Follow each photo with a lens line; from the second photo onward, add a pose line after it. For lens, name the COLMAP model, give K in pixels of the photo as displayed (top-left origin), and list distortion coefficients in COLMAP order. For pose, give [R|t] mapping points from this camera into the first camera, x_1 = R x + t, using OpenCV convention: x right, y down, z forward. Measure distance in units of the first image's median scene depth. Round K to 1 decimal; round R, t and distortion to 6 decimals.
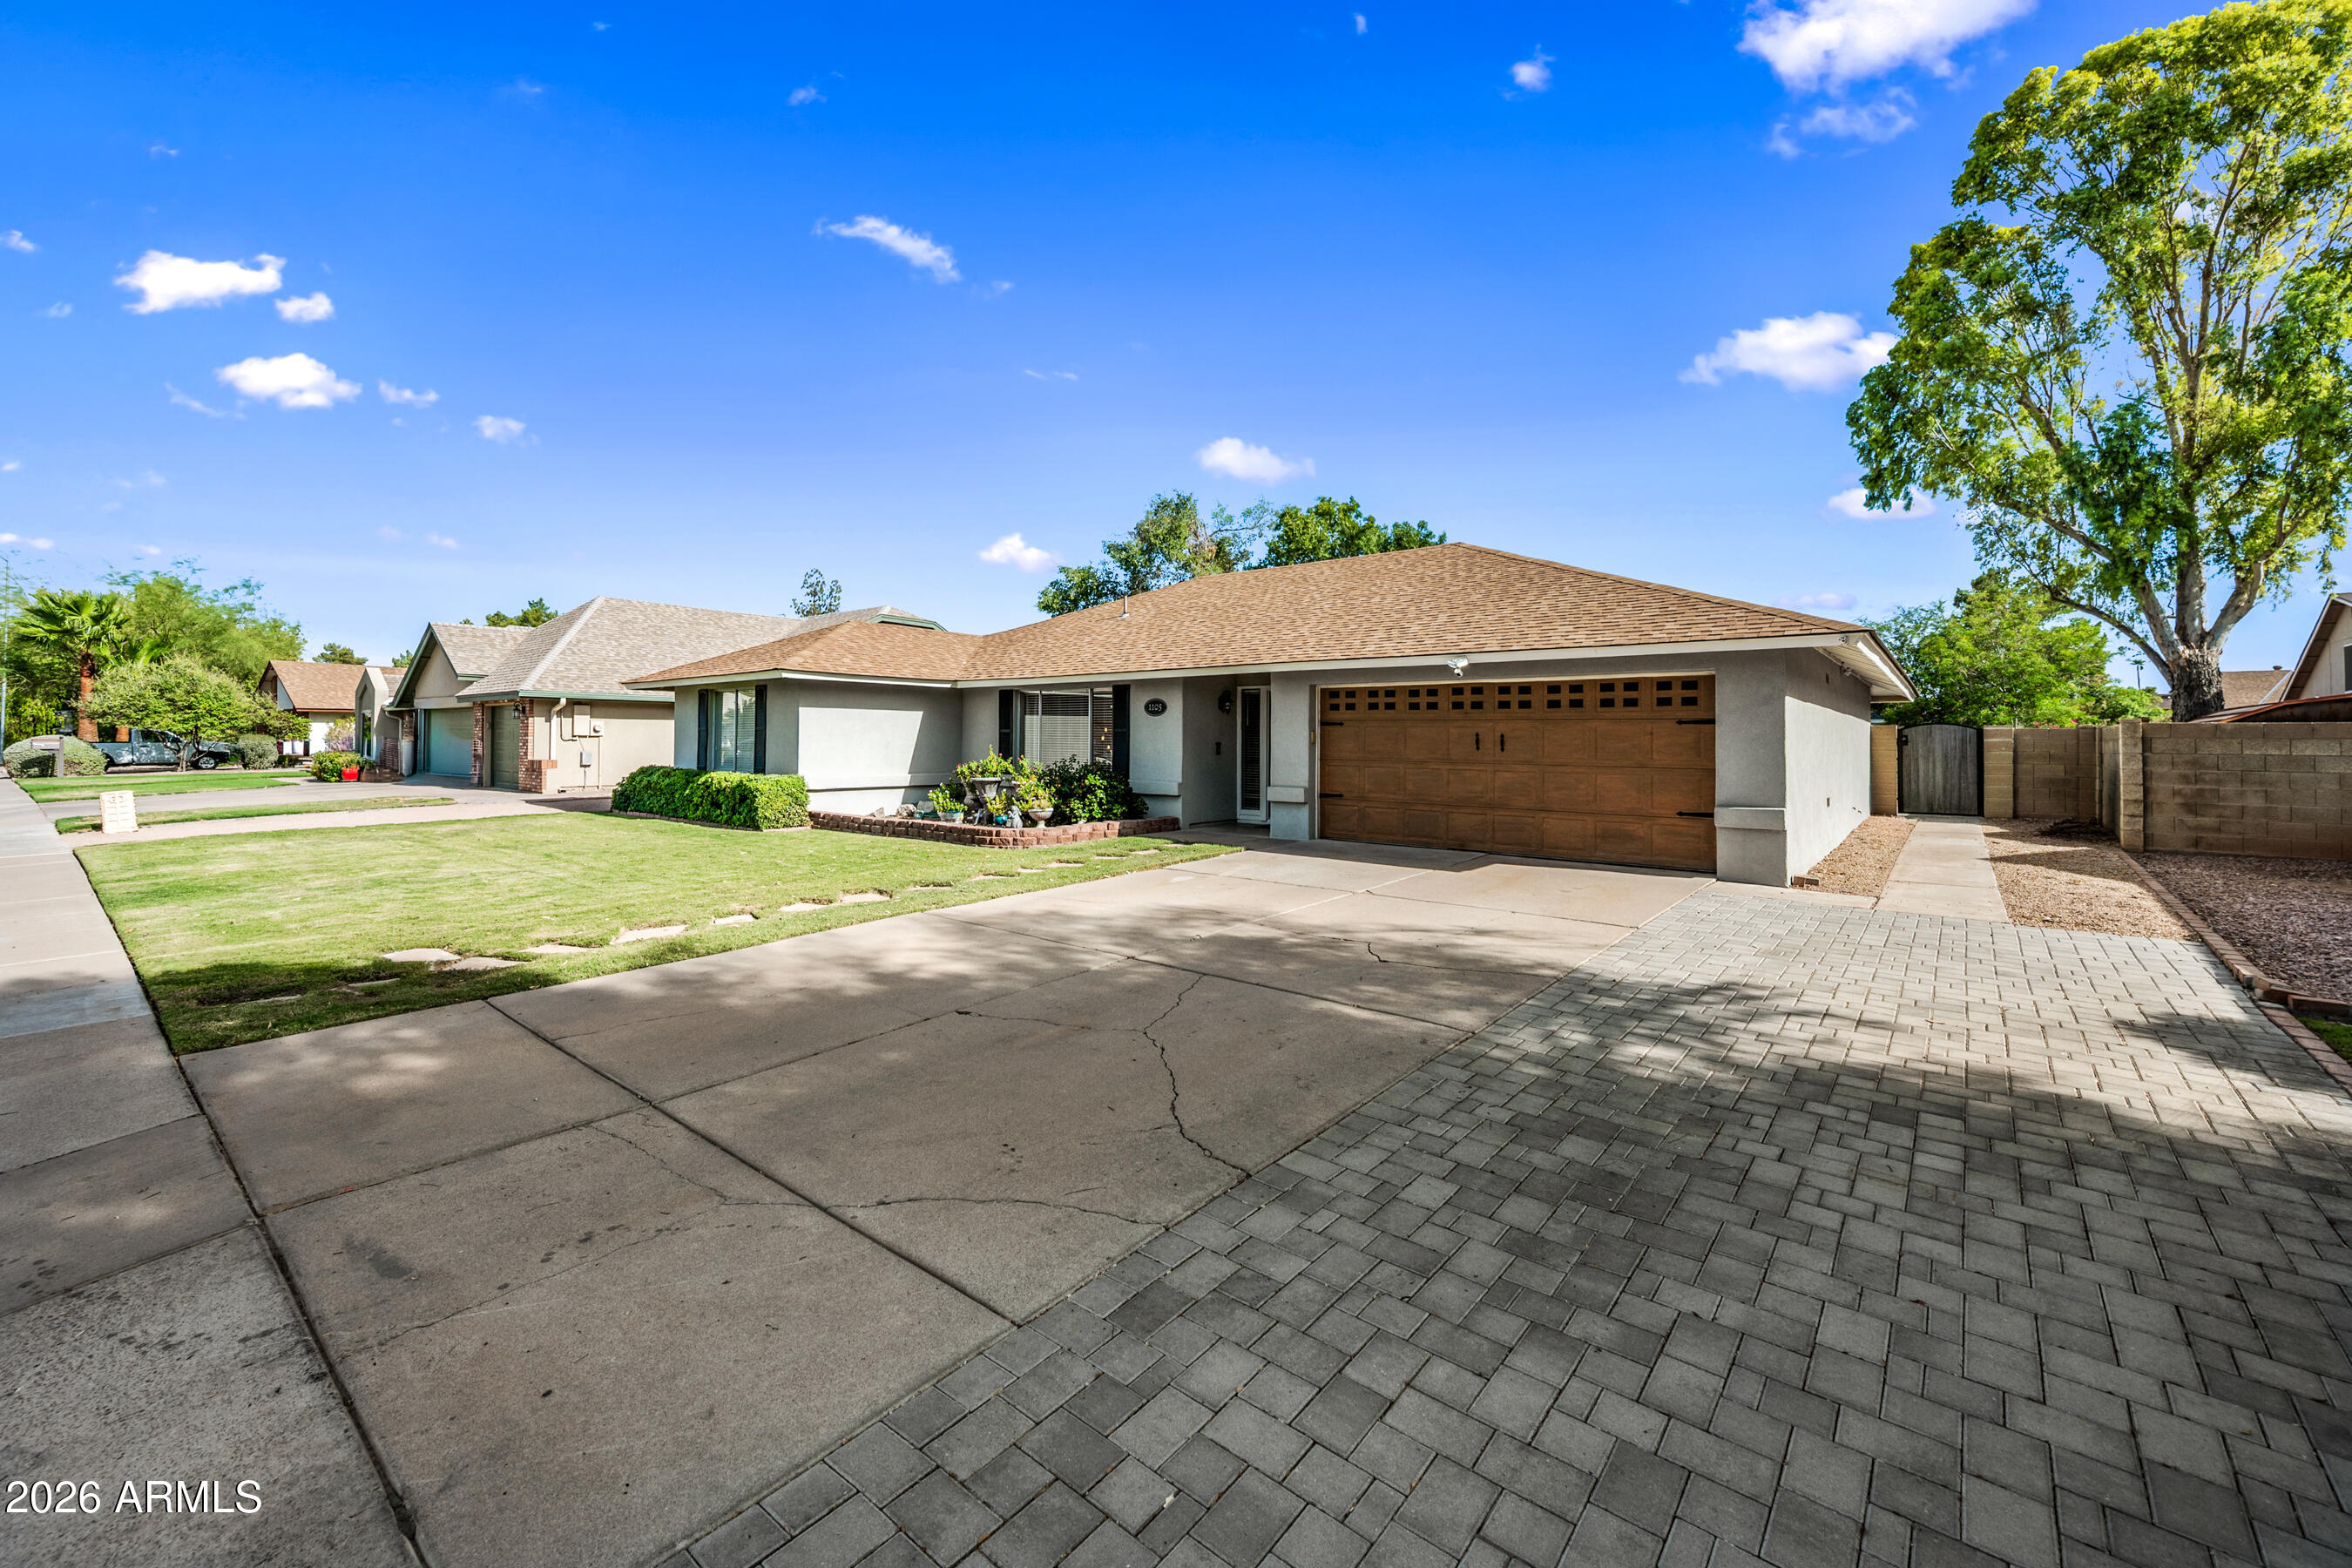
lens RADIAL K [[948.3, 0, 1183.6], [0, 948.3, 728.6], [0, 0, 1]] dist [-0.001308, 0.000087]
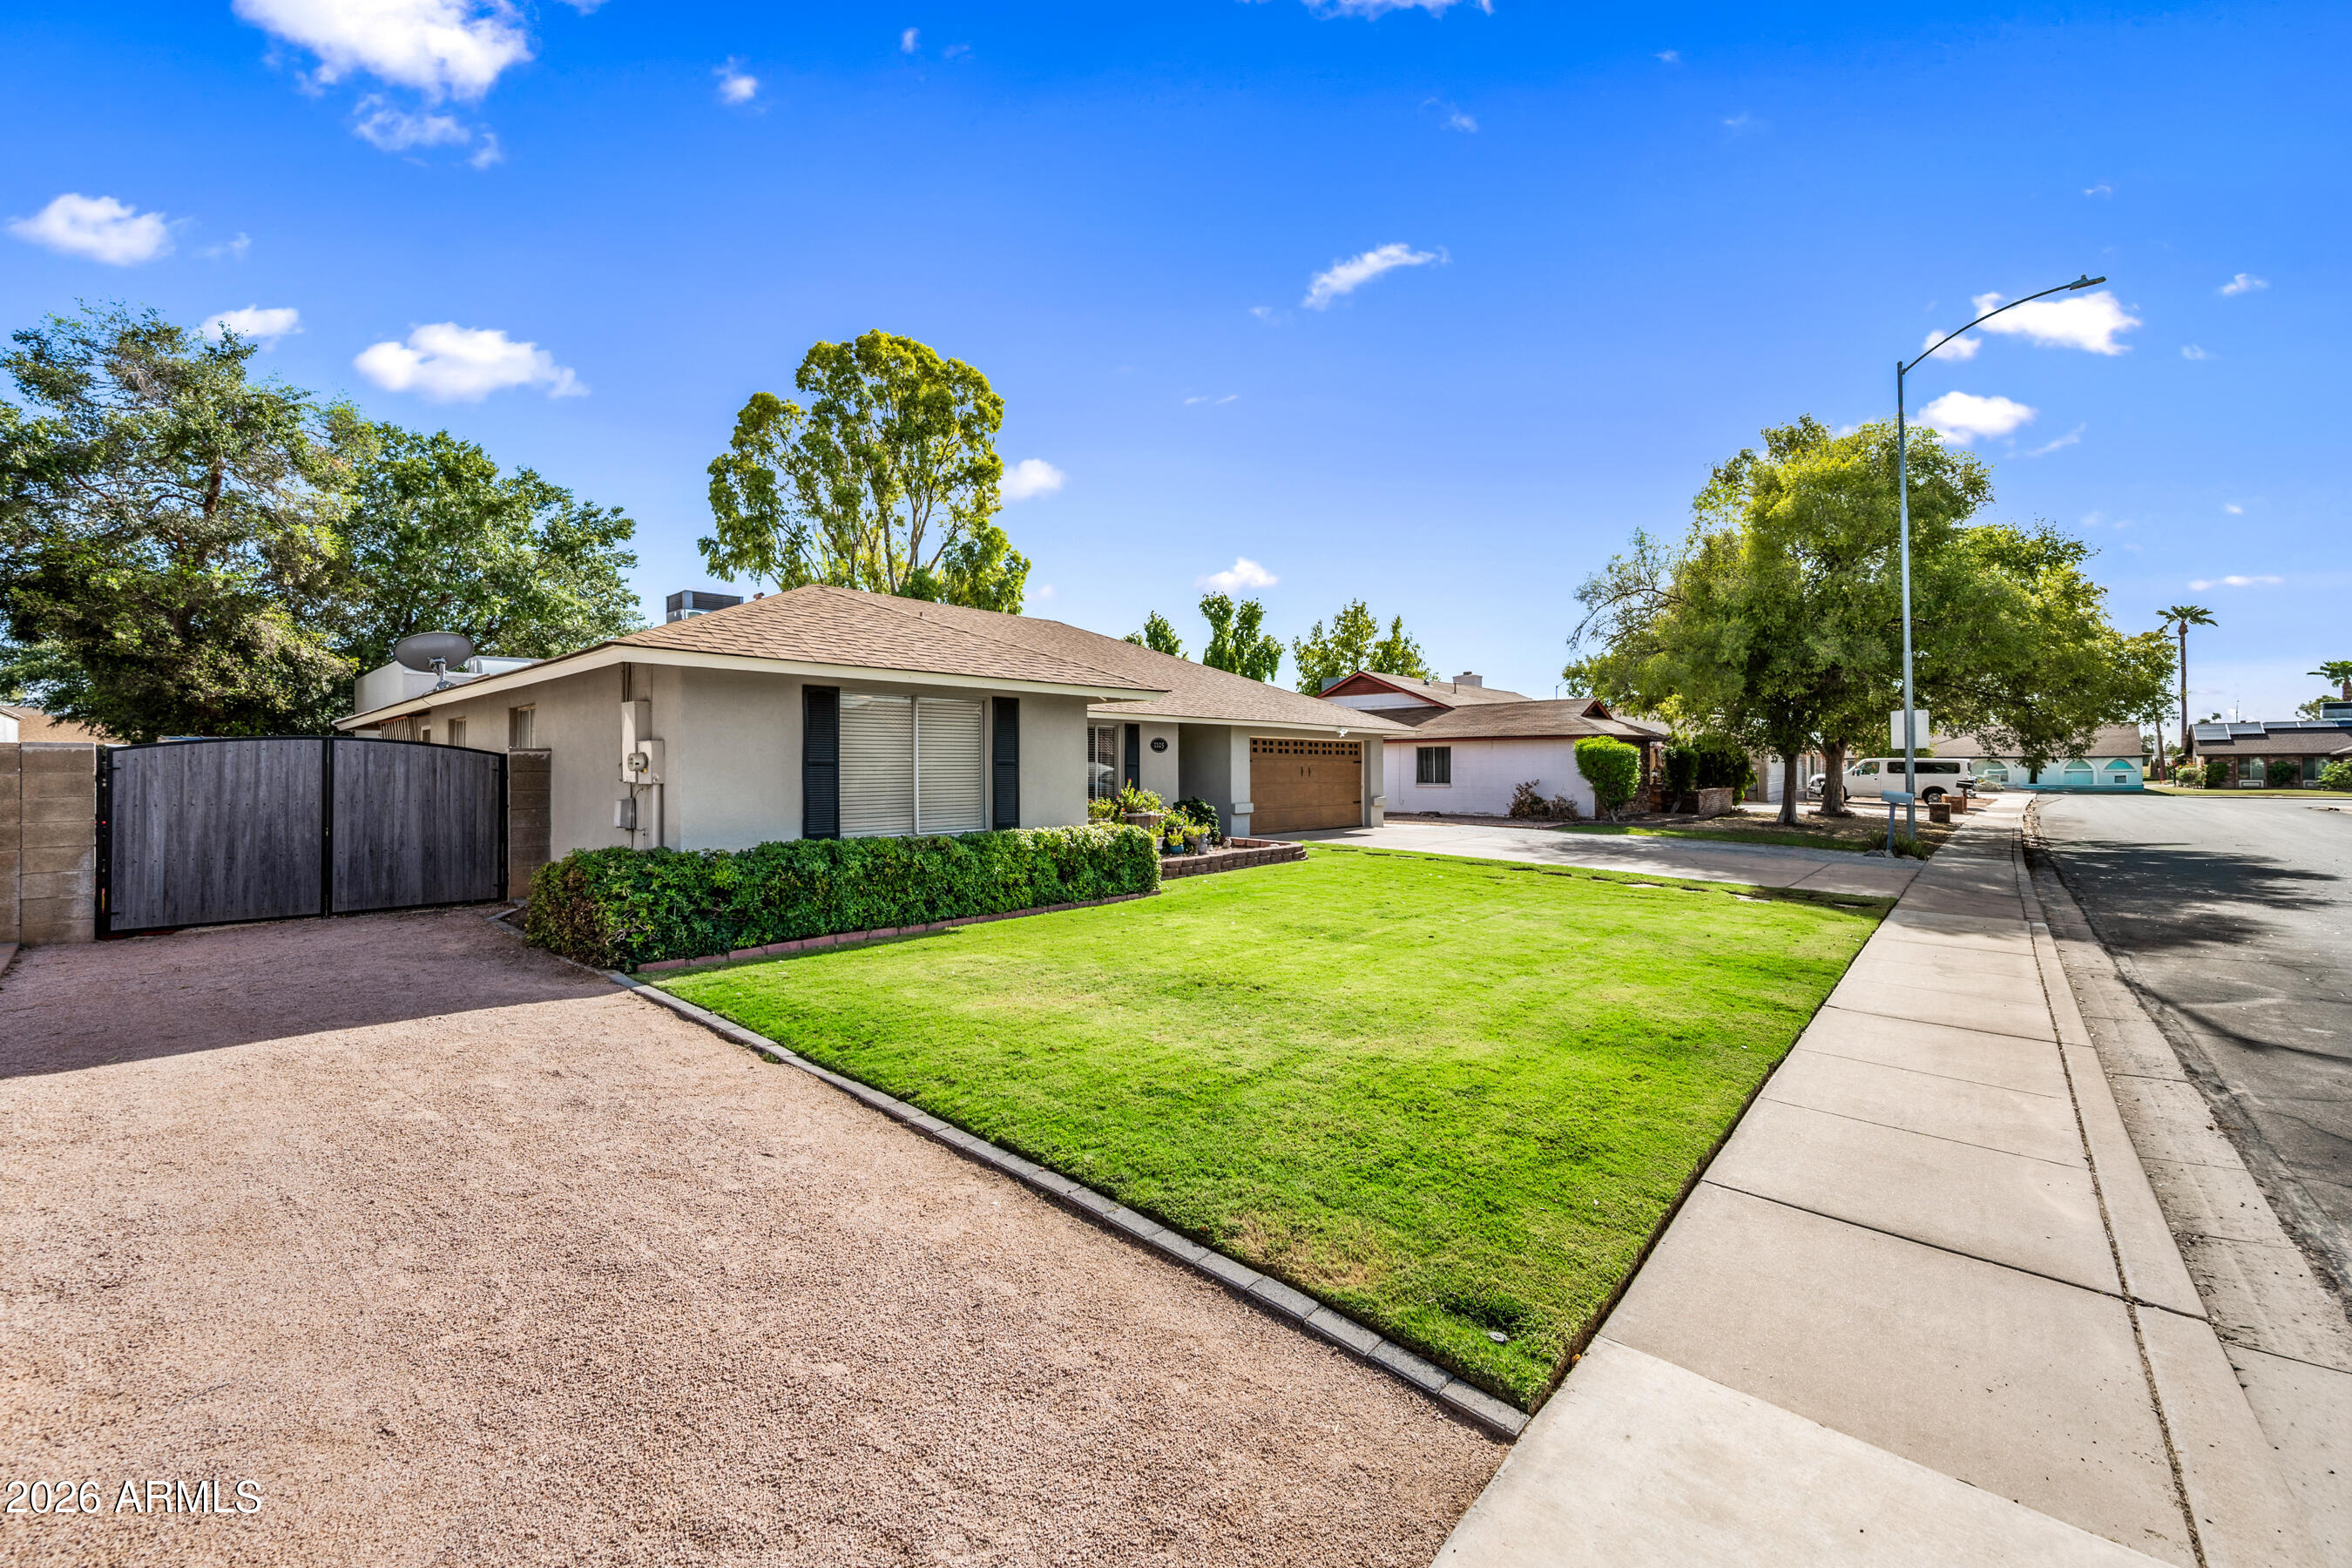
lens RADIAL K [[925.7, 0, 1166.6], [0, 925.7, 763.1], [0, 0, 1]] dist [-0.003732, -0.000263]
pose [[0.048474, -0.001269, 0.998824, -1.342698], [-0.010956, 0.999938, 0.001802, -0.002365], [-0.998764, -0.011031, 0.048457, 1.052472]]
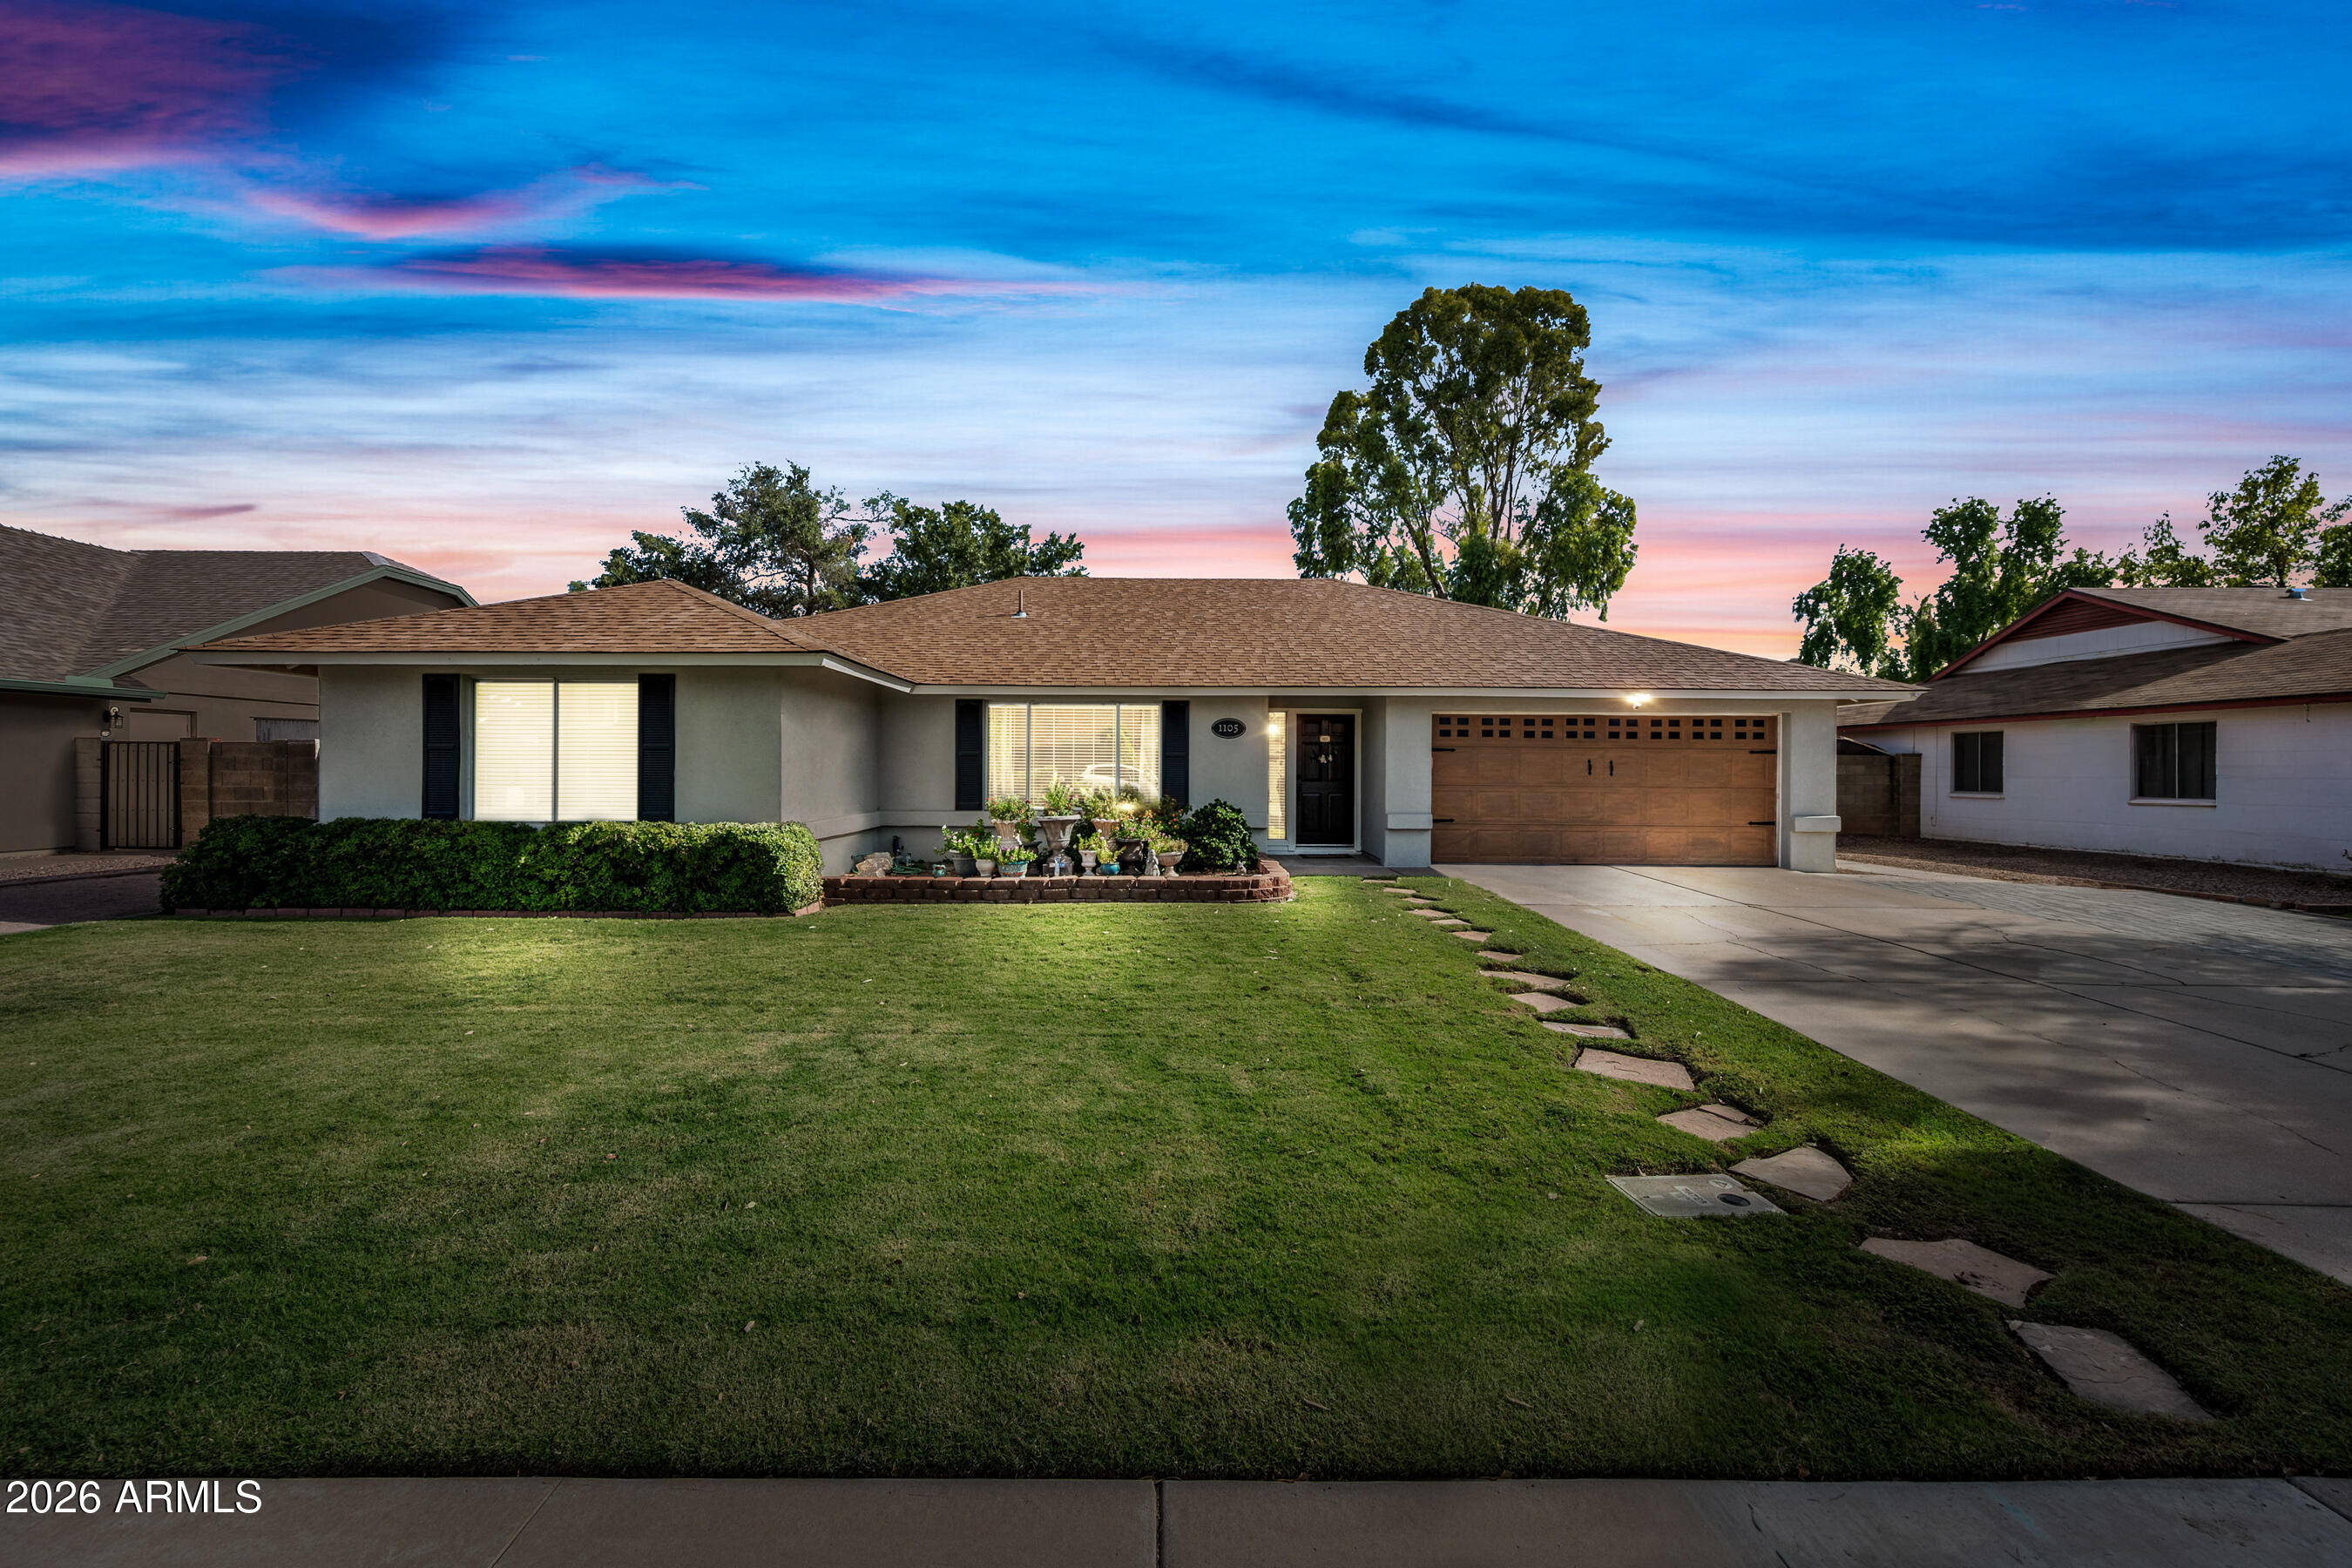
lens RADIAL K [[925.9, 0, 1176.0], [0, 925.9, 784.0], [0, 0, 1]] dist [-0.001889, -0.000349]
pose [[0.772179, -0.014236, 0.635245, -0.688690], [-0.008045, 0.999450, 0.032176, 0.001941], [-0.635354, -0.029956, 0.771640, 0.416240]]
